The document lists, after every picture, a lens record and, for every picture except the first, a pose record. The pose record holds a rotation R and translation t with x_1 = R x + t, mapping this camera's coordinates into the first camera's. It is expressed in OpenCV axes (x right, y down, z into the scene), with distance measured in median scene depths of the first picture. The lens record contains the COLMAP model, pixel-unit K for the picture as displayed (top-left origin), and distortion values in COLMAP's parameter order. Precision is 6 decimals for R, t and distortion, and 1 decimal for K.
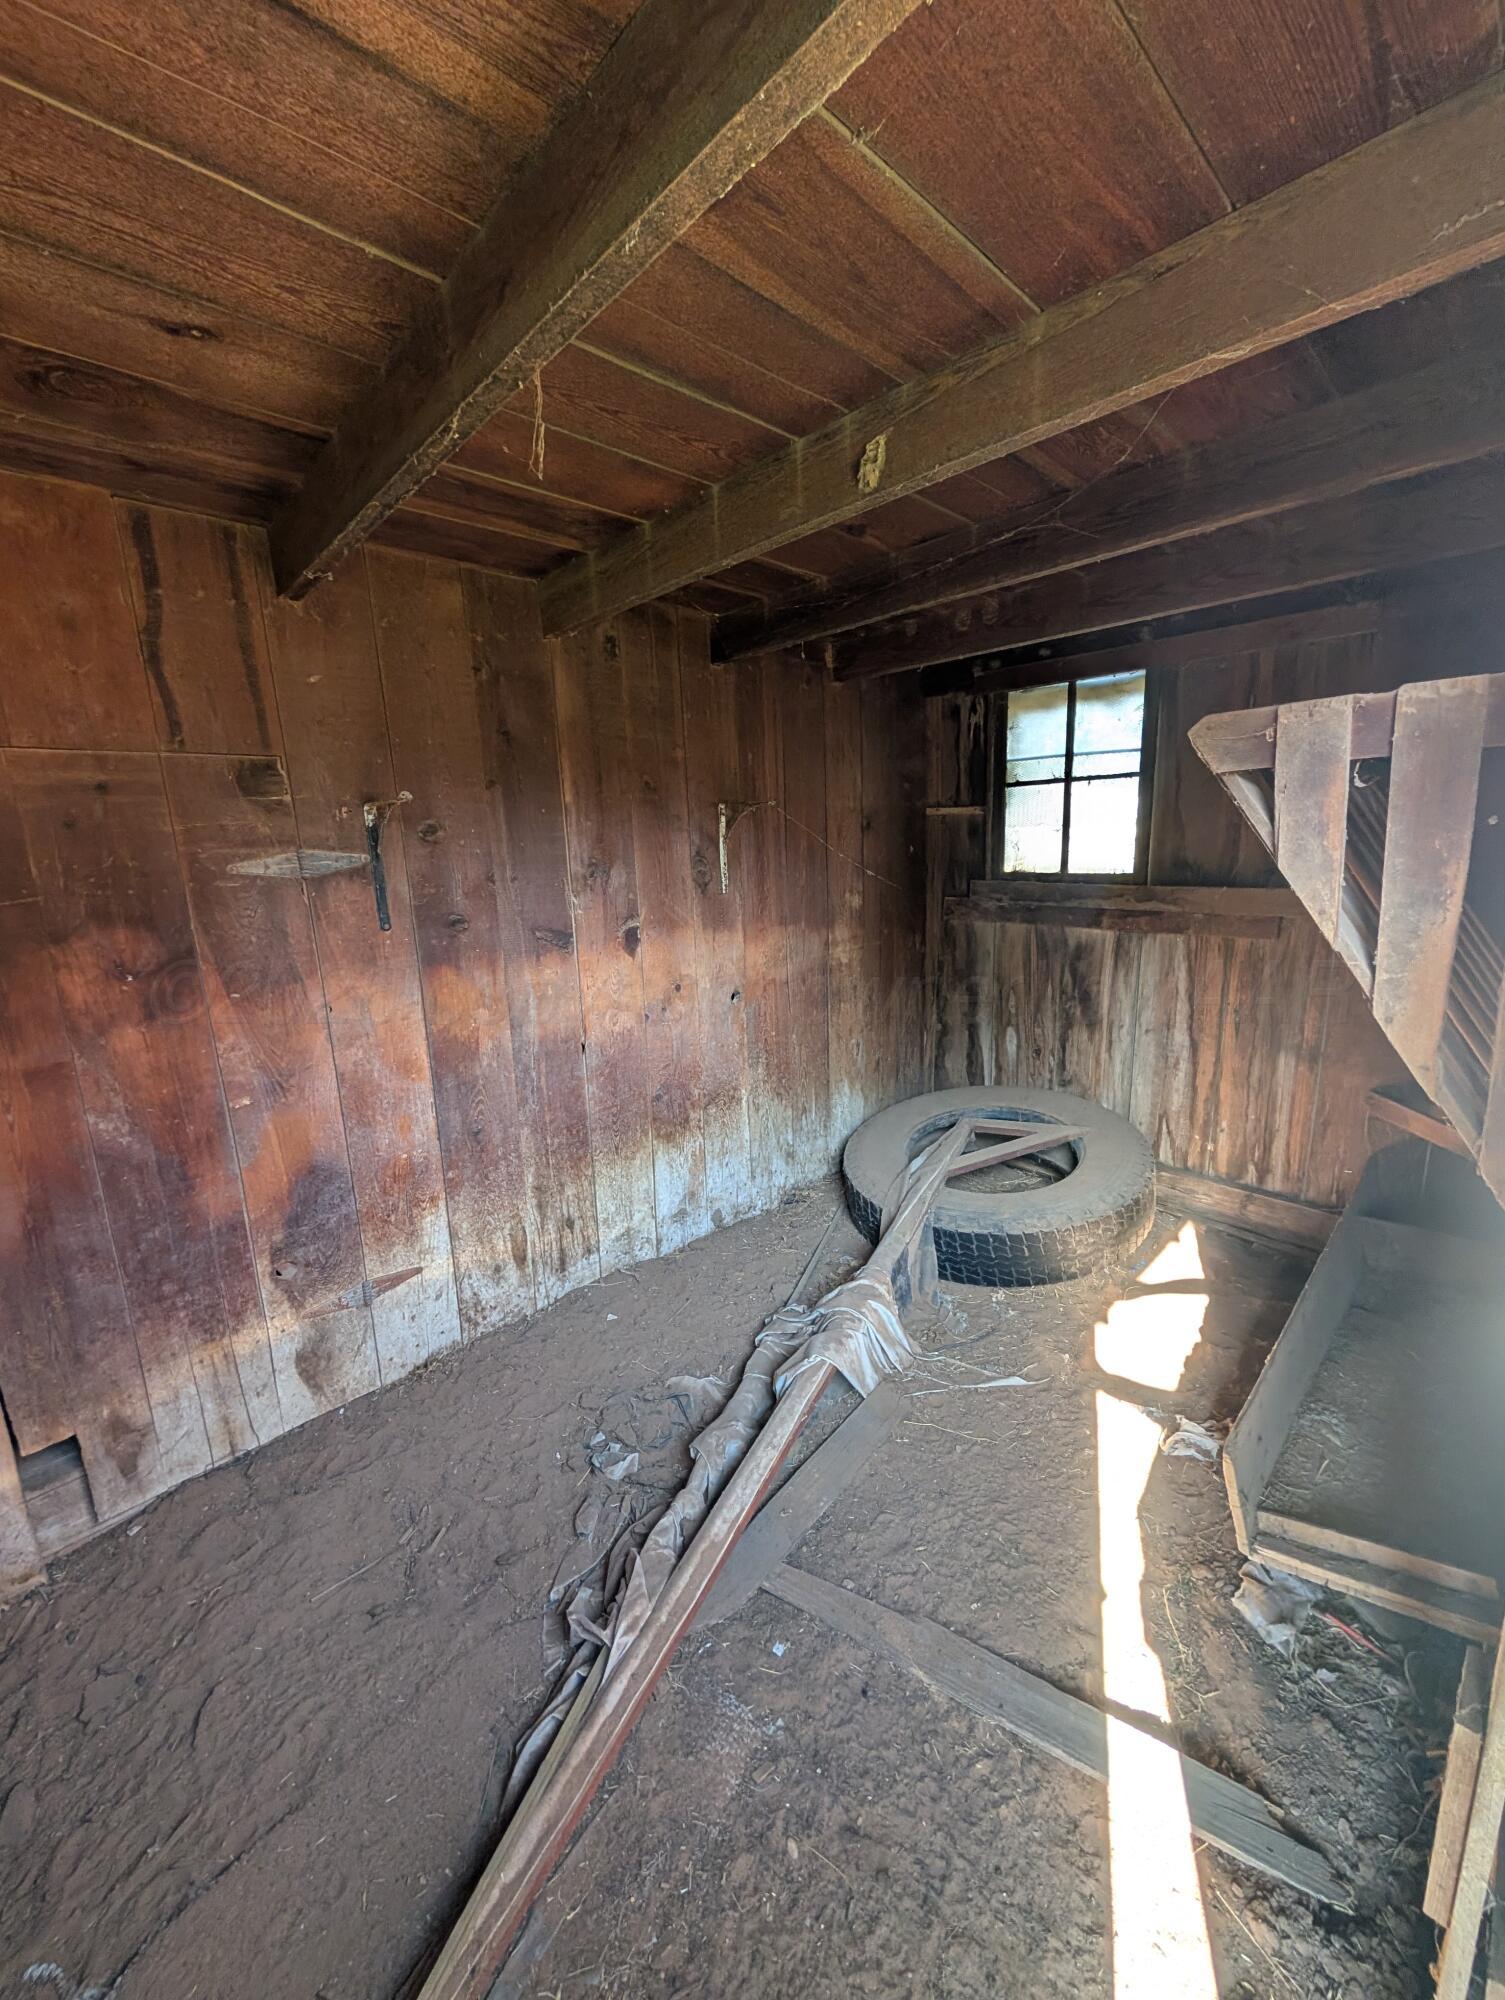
lens RADIAL K [[753.5, 0, 760.7], [0, 753.5, 994.5], [0, 0, 1]] dist [-0.000863, 0.000040]
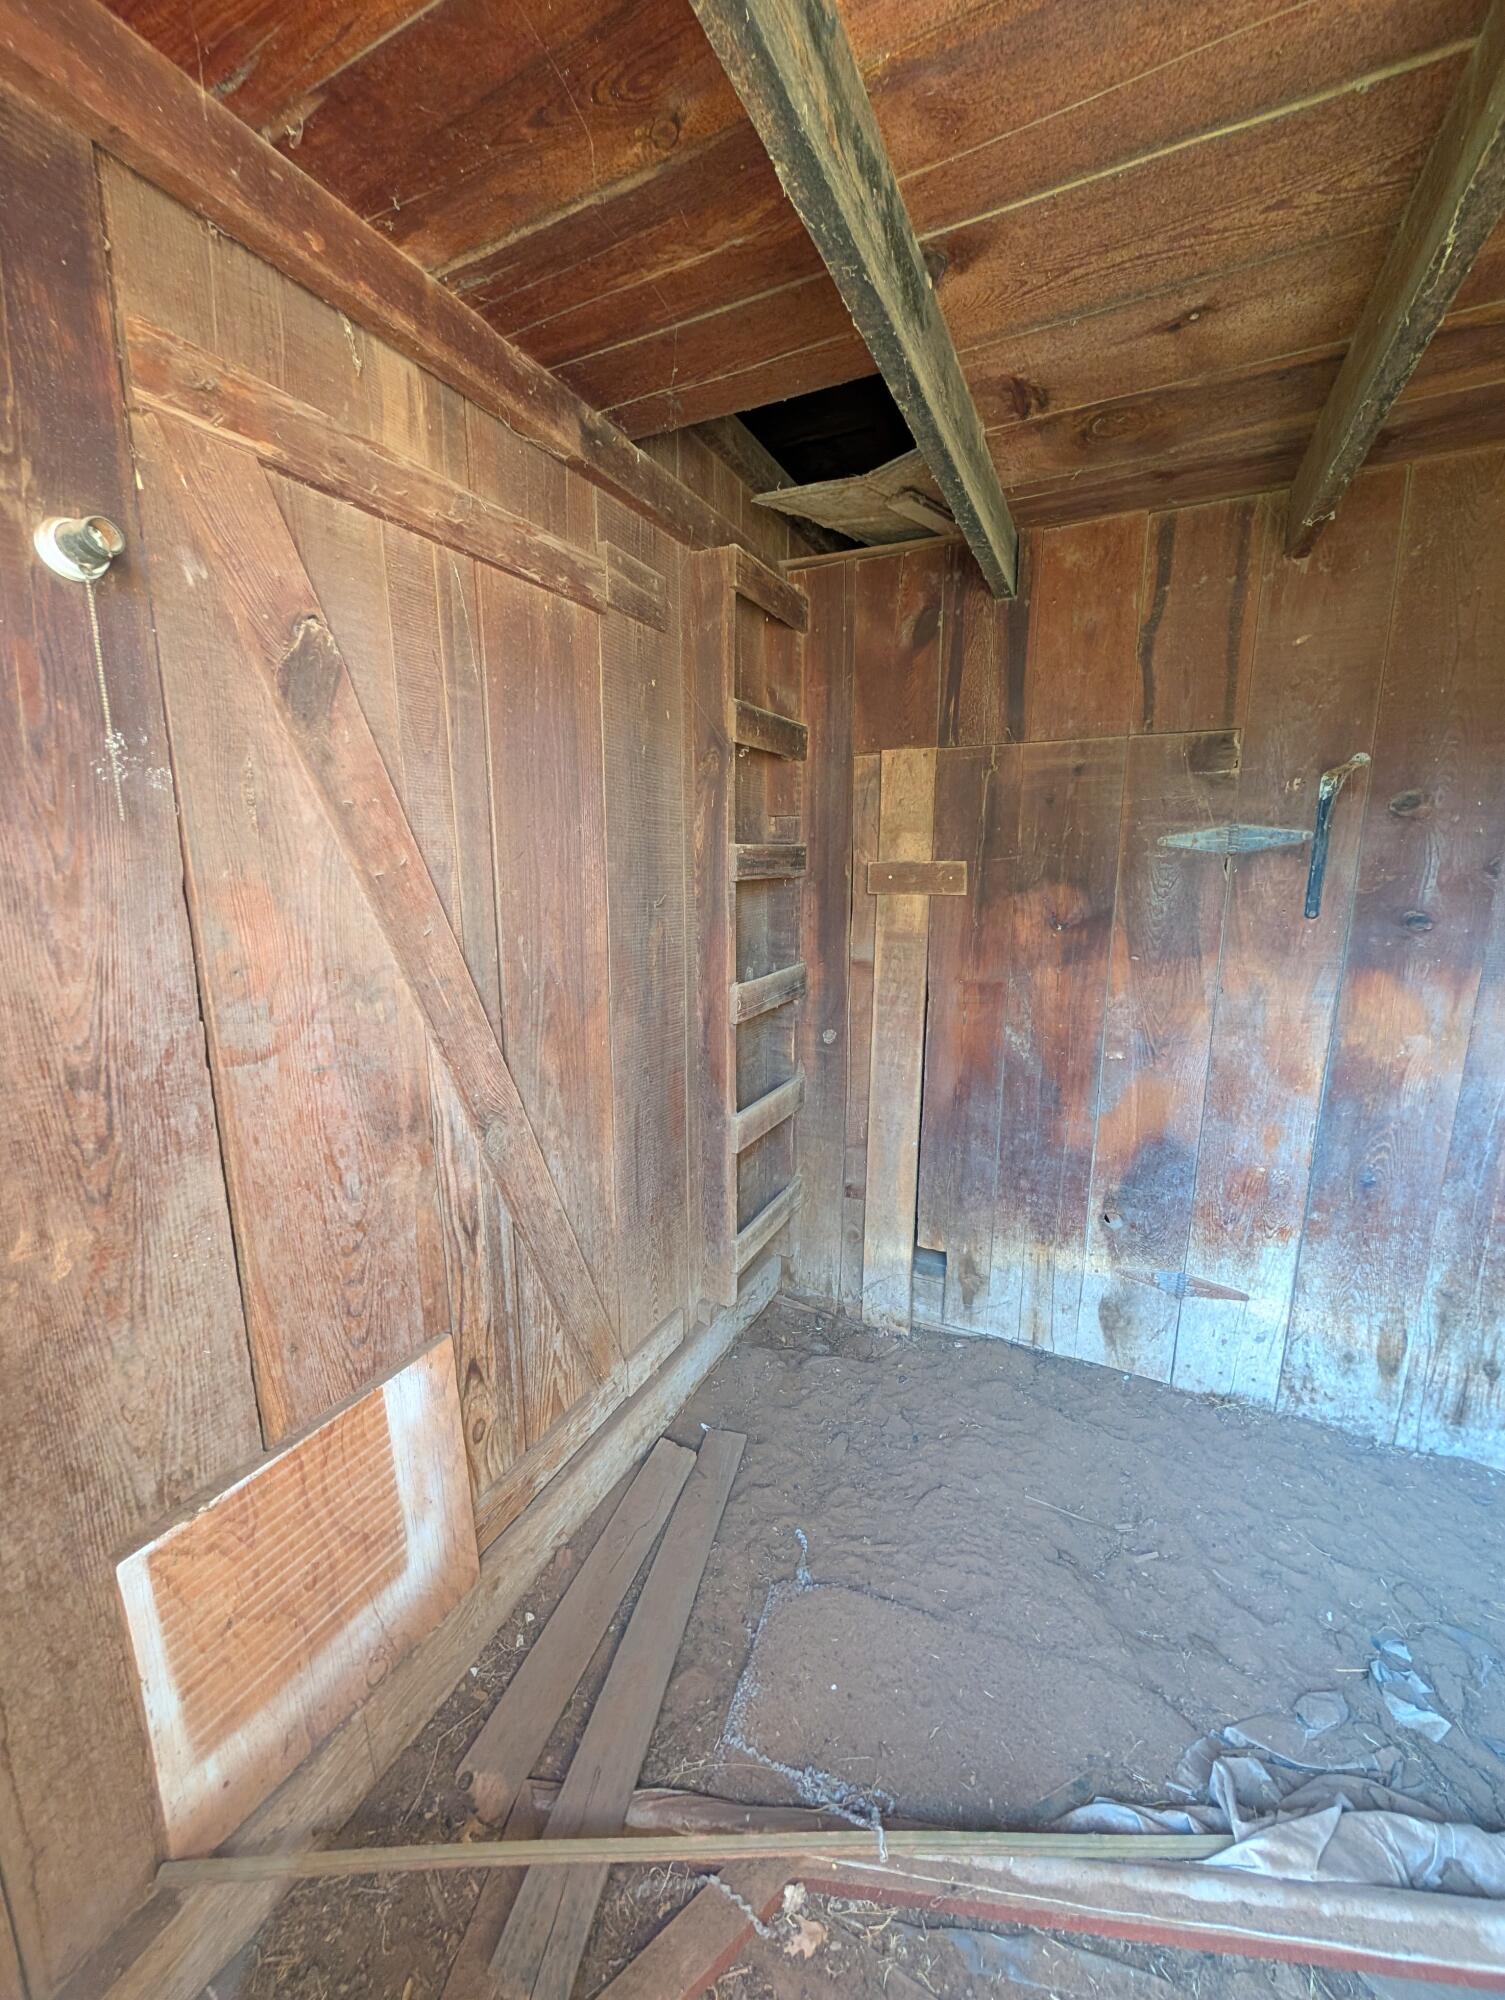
lens RADIAL K [[753.5, 0, 761.1], [0, 753.5, 993.9], [0, 0, 1]] dist [-0.000863, 0.000040]
pose [[0.348765, 0.202127, -0.915154, 0.111483], [-0.203464, 0.969508, 0.136592, 0.012340], [0.914858, 0.138563, 0.379256, 0.099856]]
